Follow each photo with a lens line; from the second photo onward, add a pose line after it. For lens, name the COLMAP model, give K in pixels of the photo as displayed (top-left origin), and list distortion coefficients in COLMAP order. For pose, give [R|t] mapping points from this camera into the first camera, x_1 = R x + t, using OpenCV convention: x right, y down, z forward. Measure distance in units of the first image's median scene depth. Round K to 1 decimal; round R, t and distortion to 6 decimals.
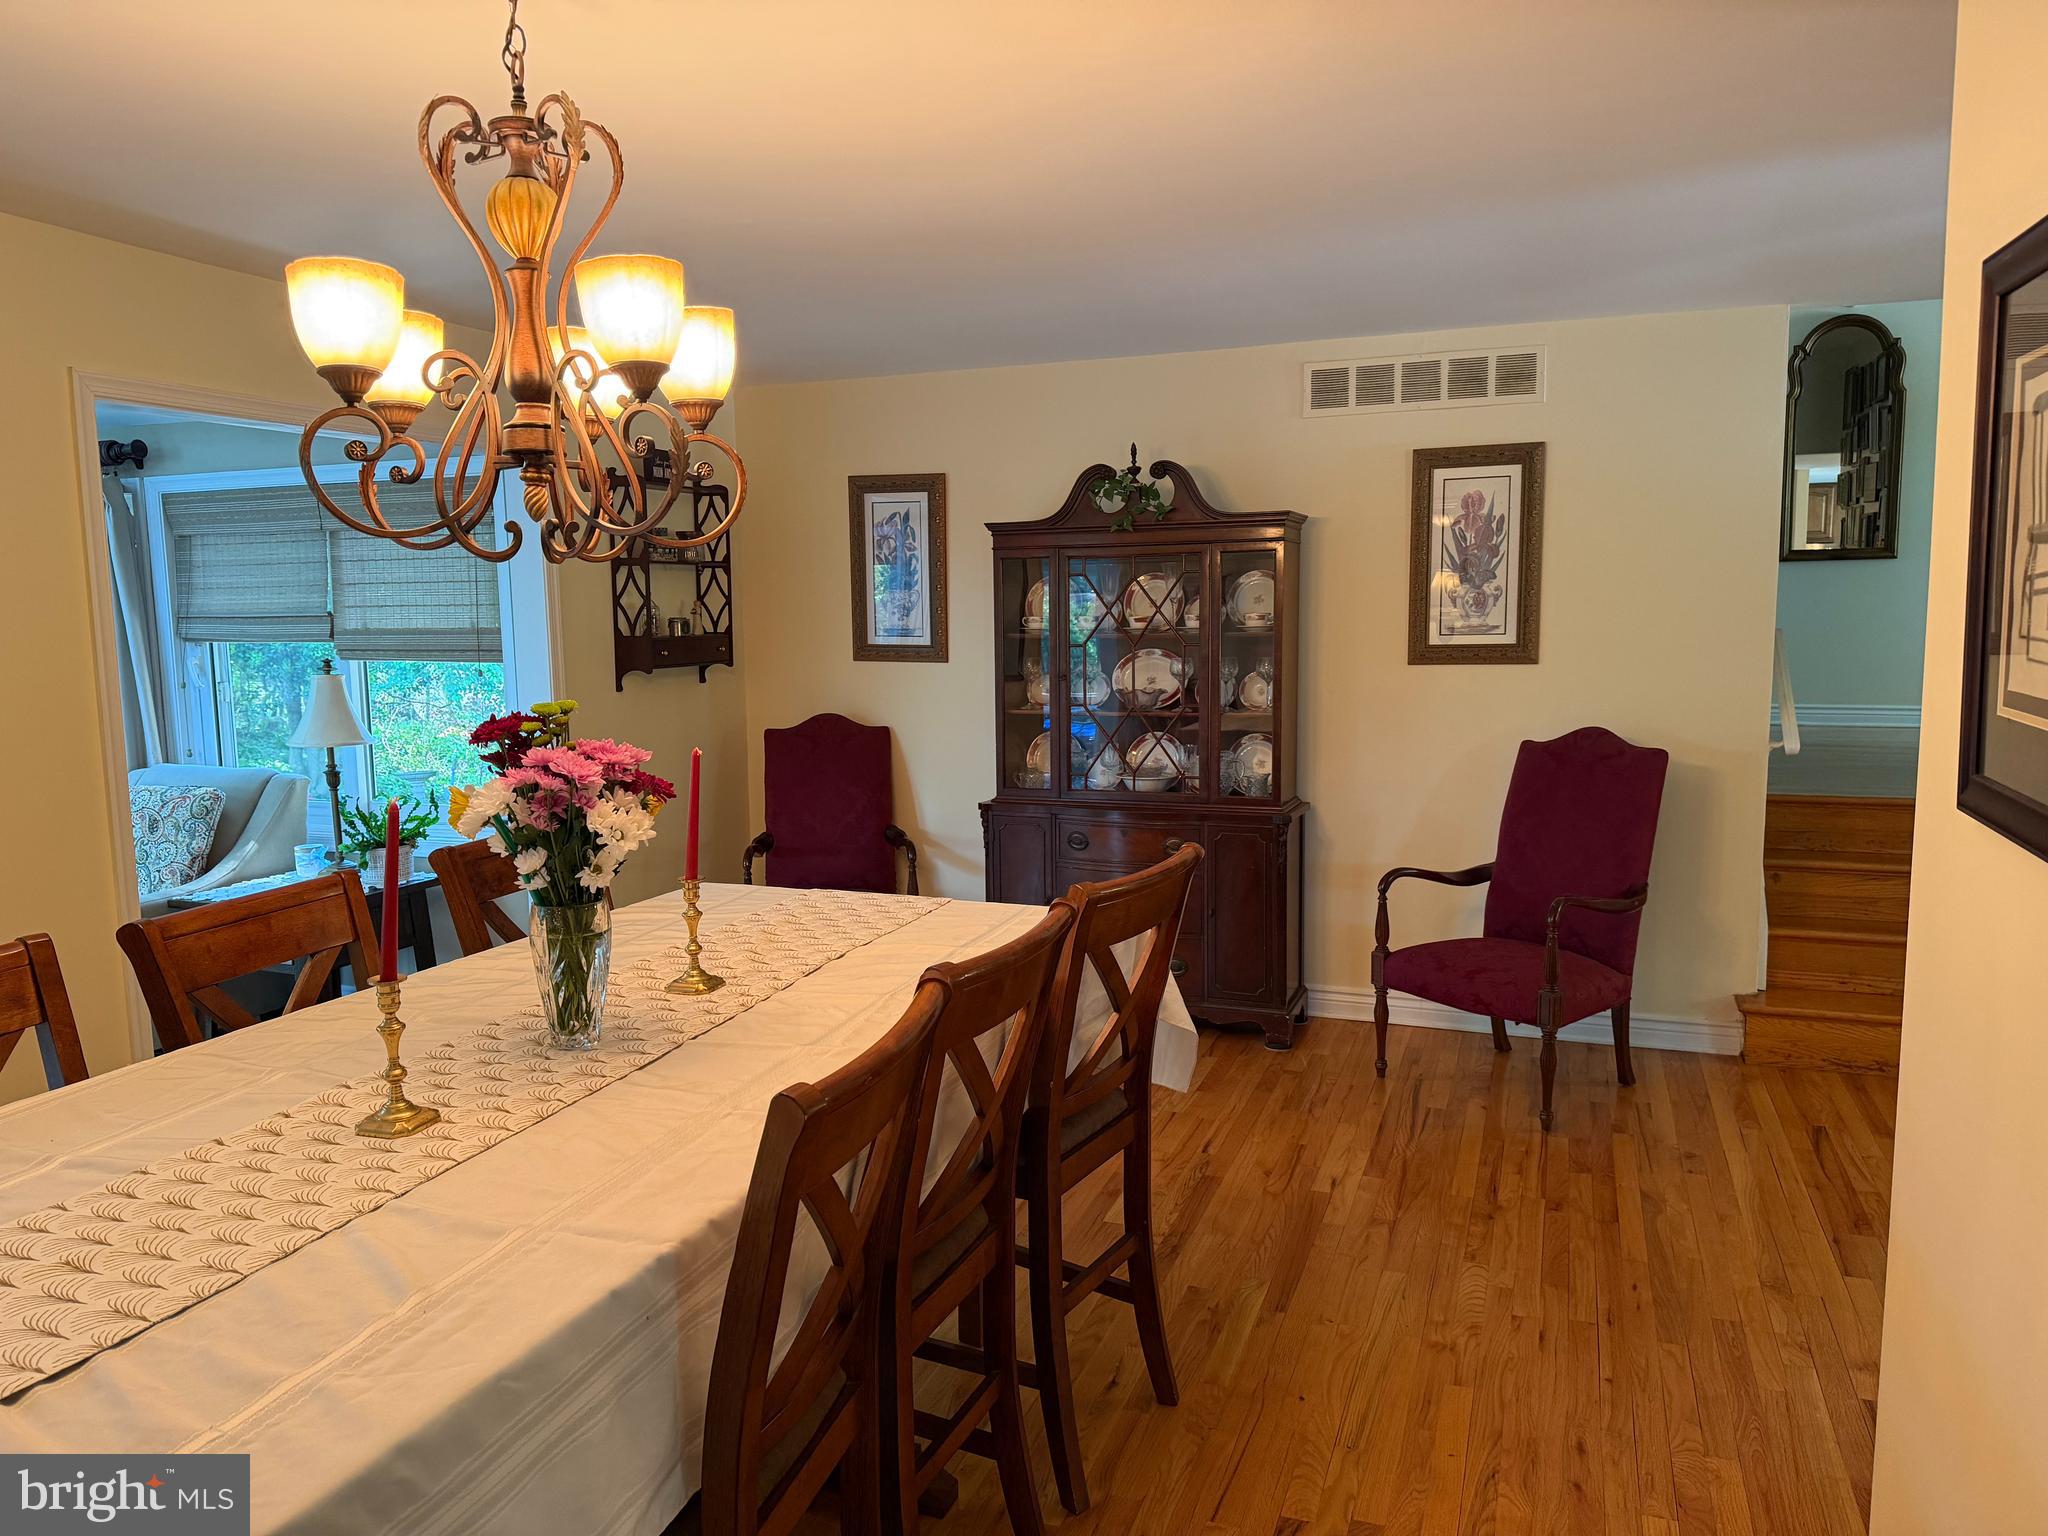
lens RADIAL K [[1455.9, 0, 1016.0], [0, 1455.9, 767.7], [0, 0, 1]] dist [0.052129, -0.051297]
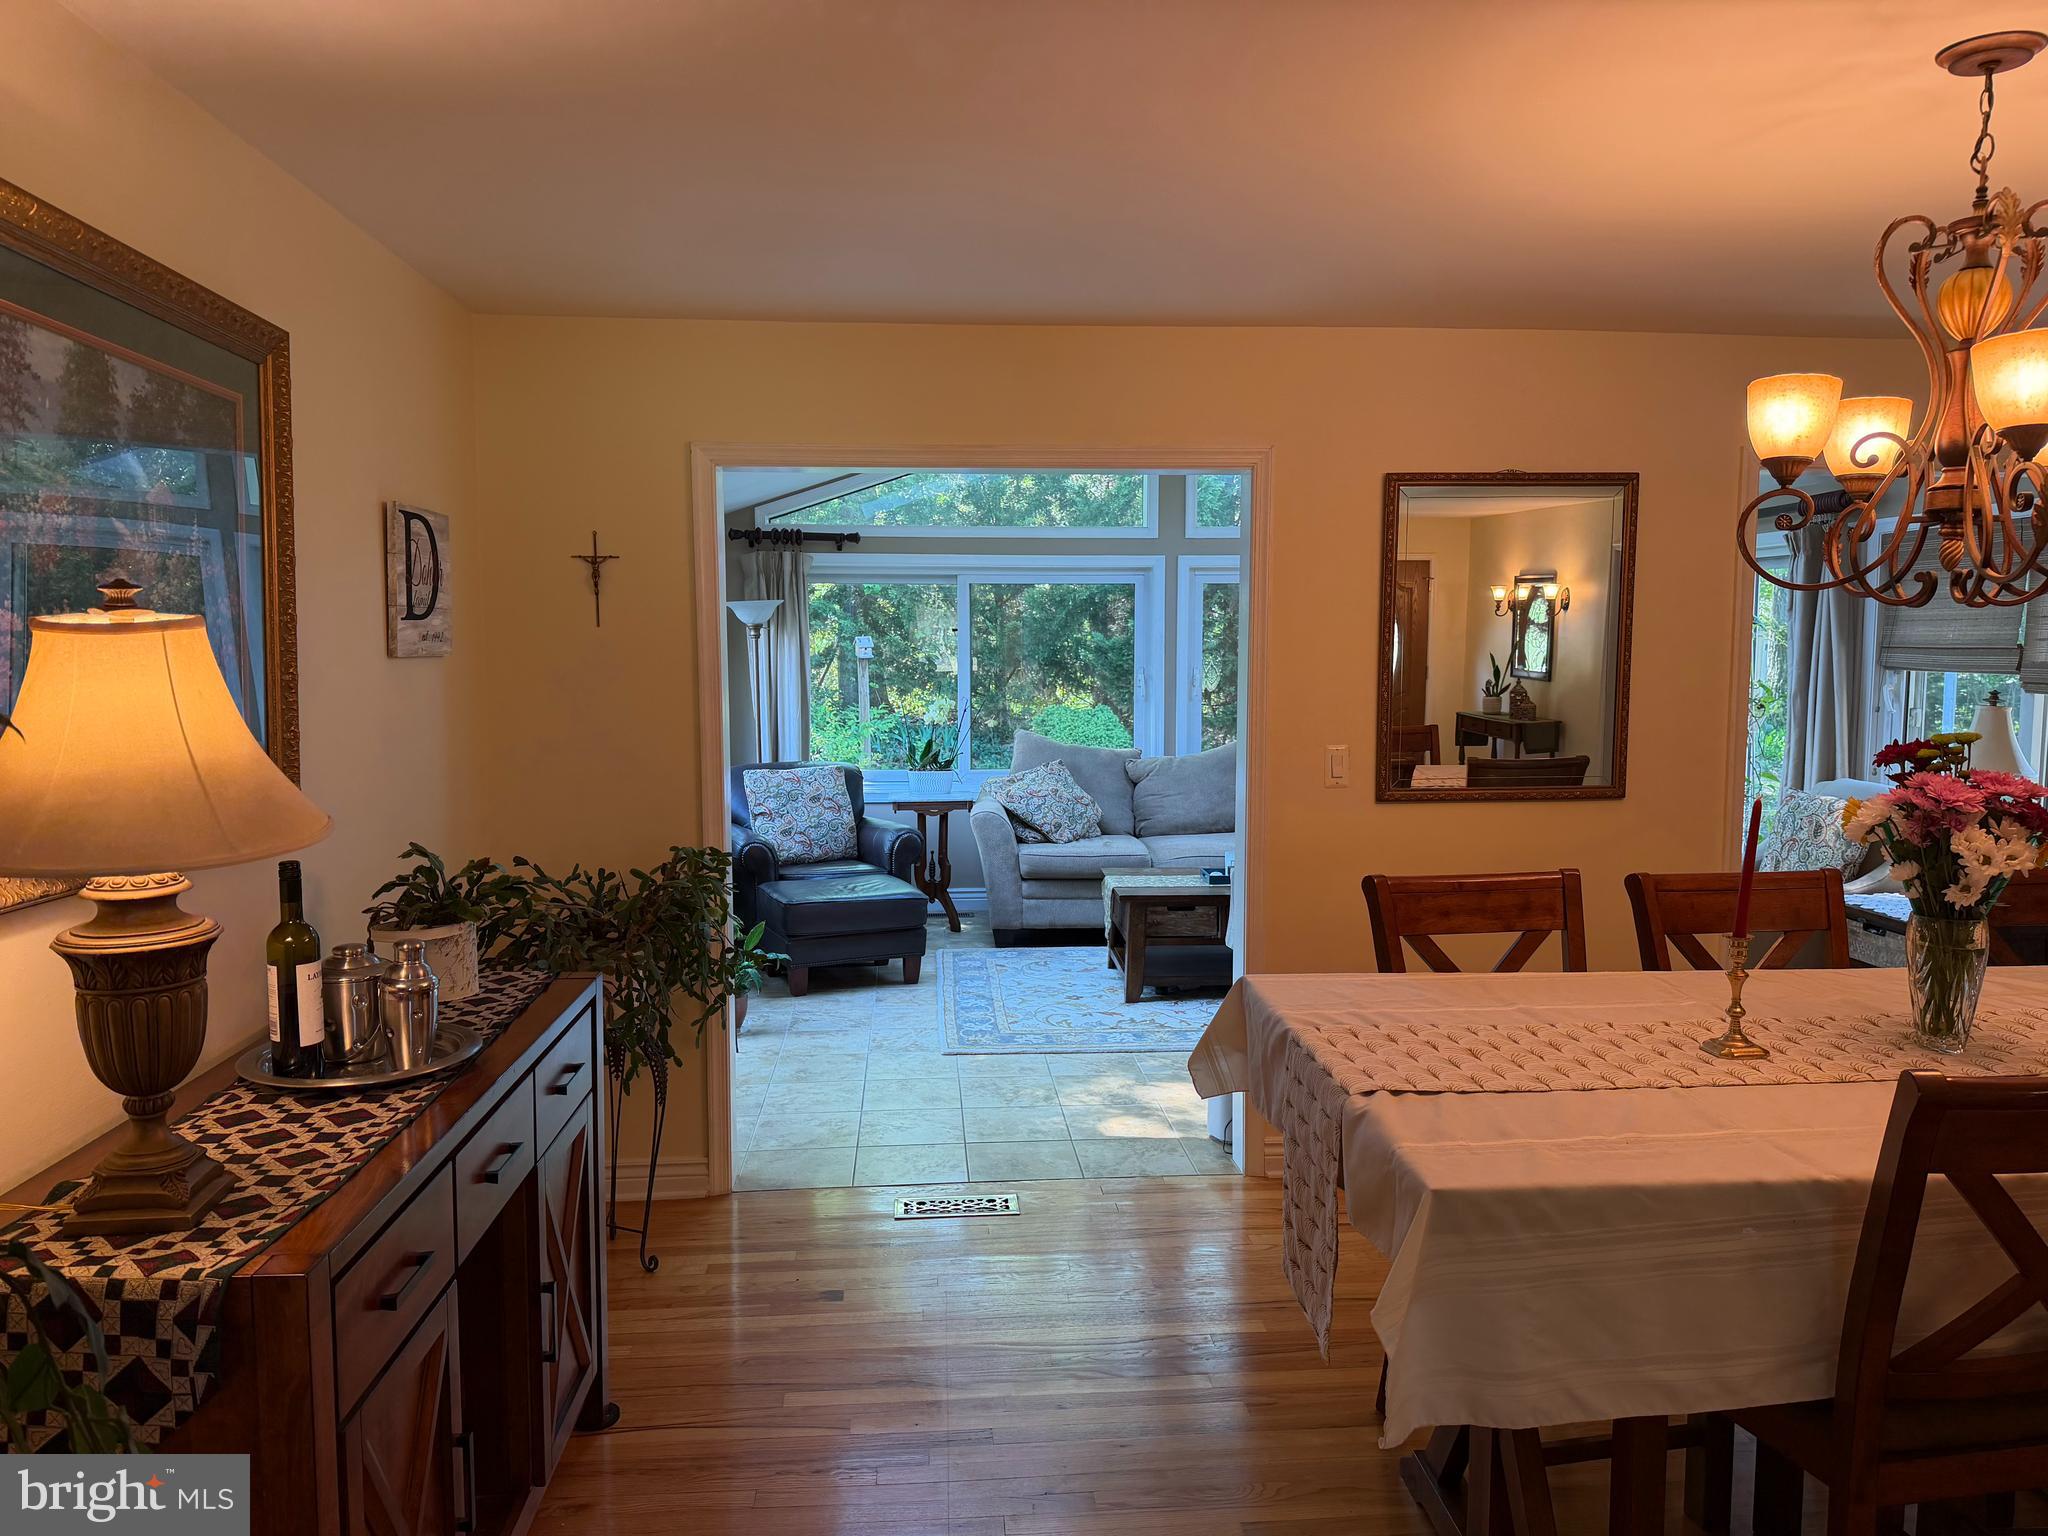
lens RADIAL K [[1455.9, 0, 1031.8], [0, 1455.9, 764.1], [0, 0, 1]] dist [0.052129, -0.051297]
pose [[0.436209, 0.092666, -0.895061, 0.391847], [-0.110234, 0.992695, 0.049052, 0.000298], [0.893068, 0.077269, 0.443238, -0.114315]]
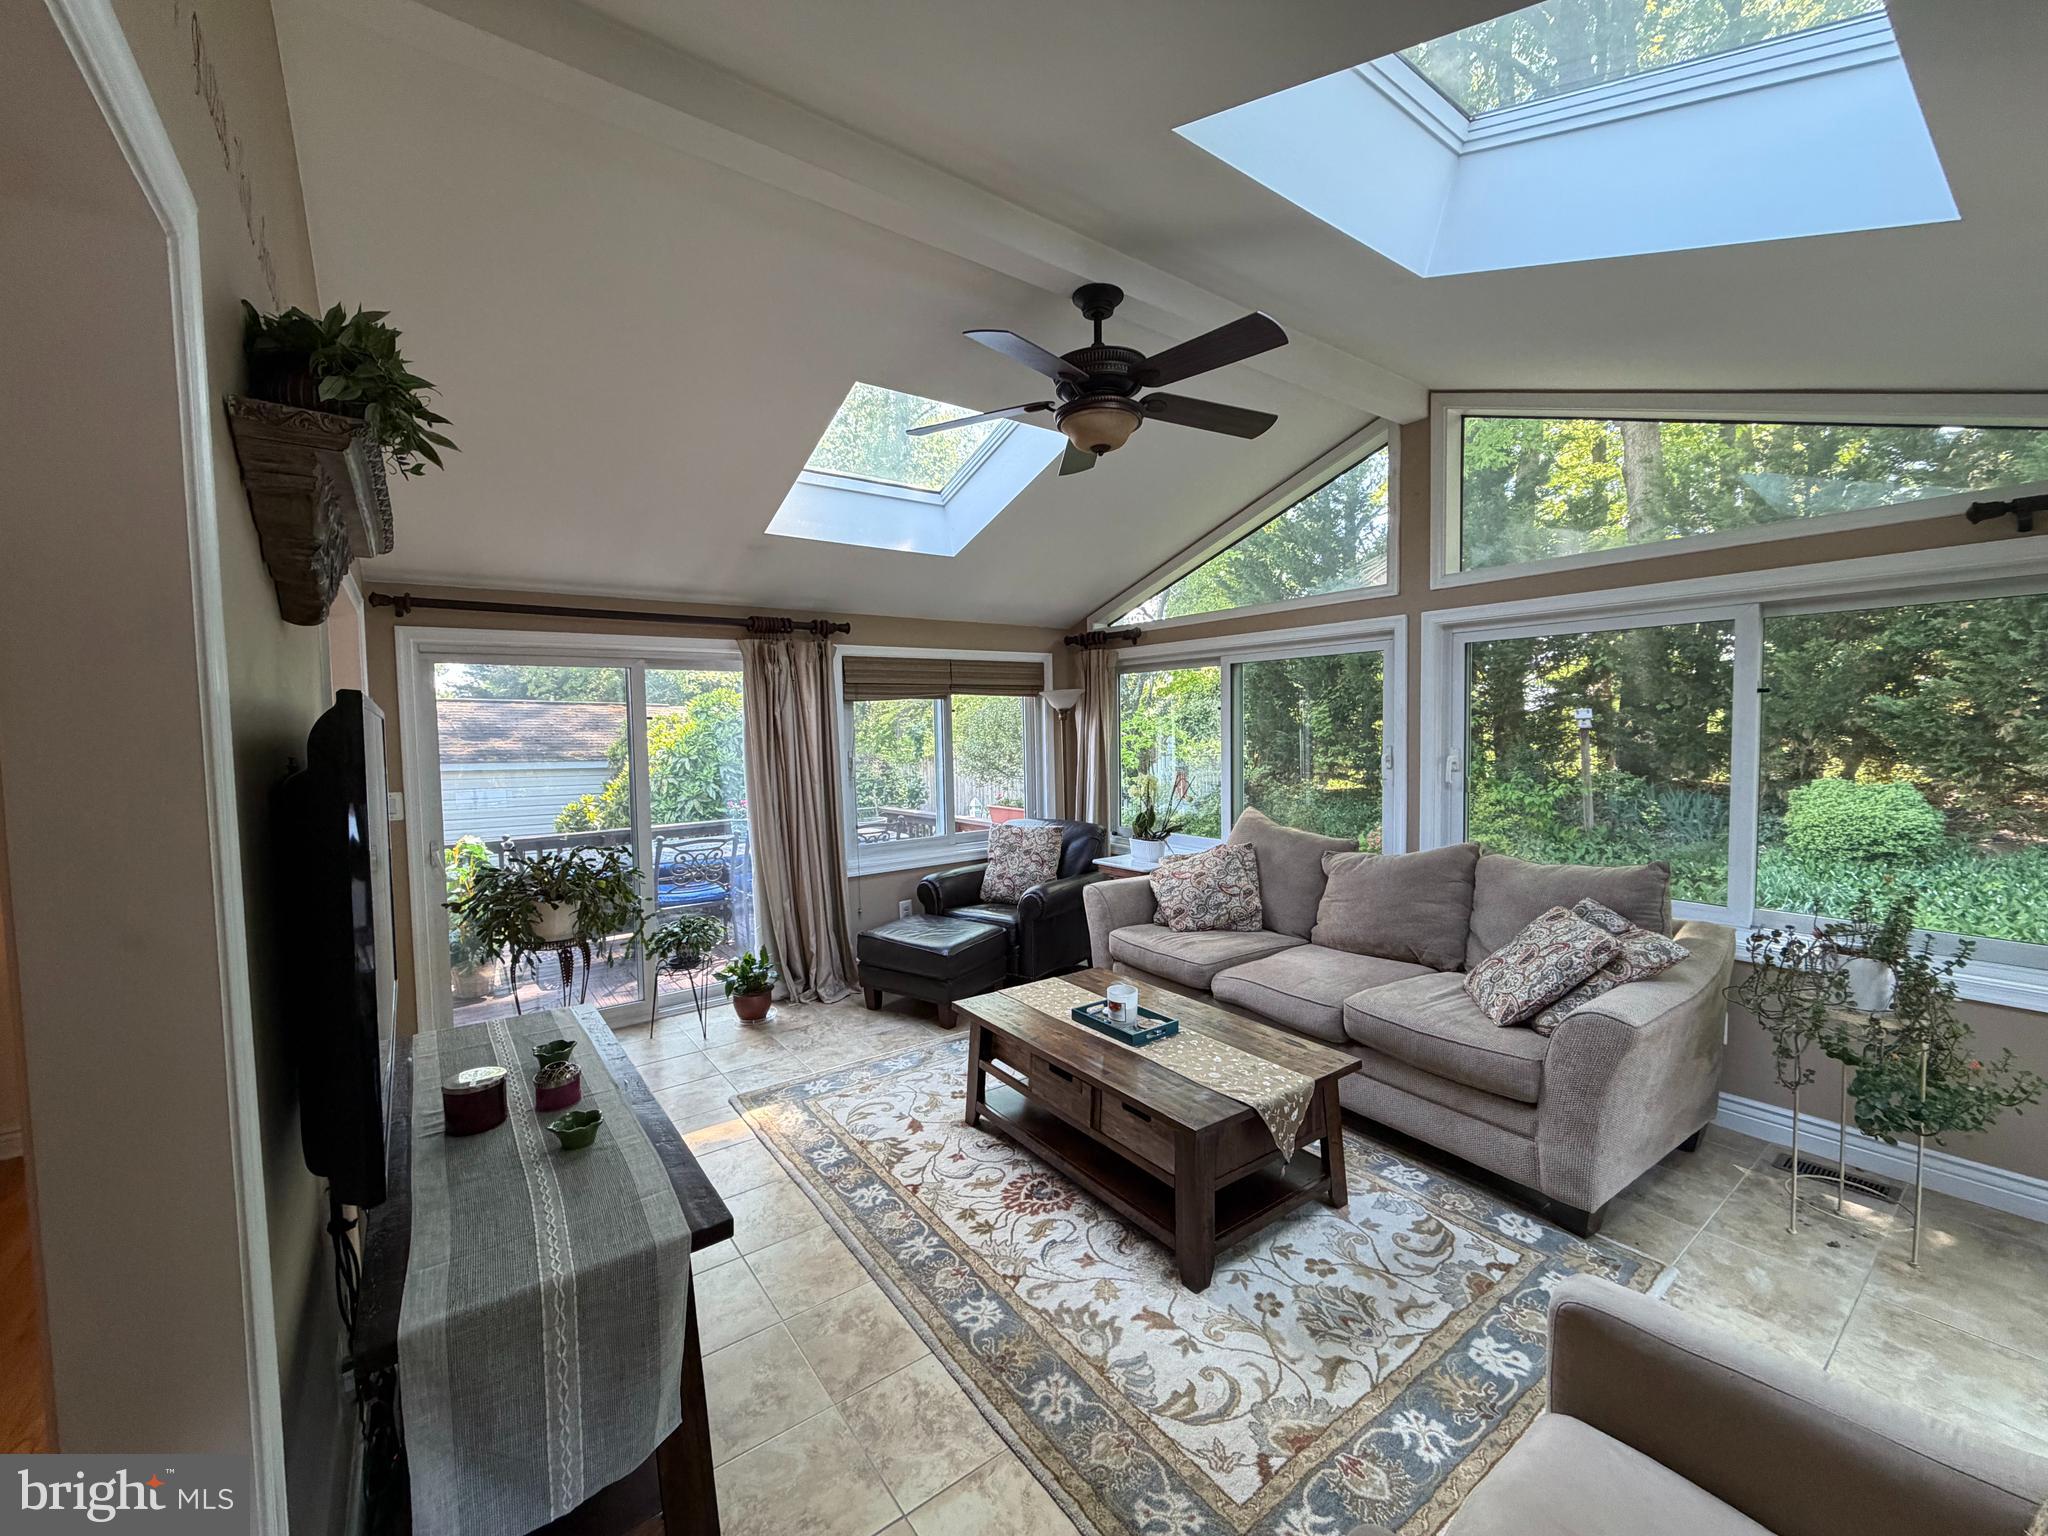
lens RADIAL K [[833.8, 0, 1020.1], [0, 833.8, 761.7], [0, 0, 1]] dist [-0.003038, -0.000212]
pose [[-0.544158, 0.076111, -0.835524, -0.952156], [-0.063712, 0.989252, 0.131608, -0.269281], [0.836560, 0.124848, -0.533460, 2.253957]]
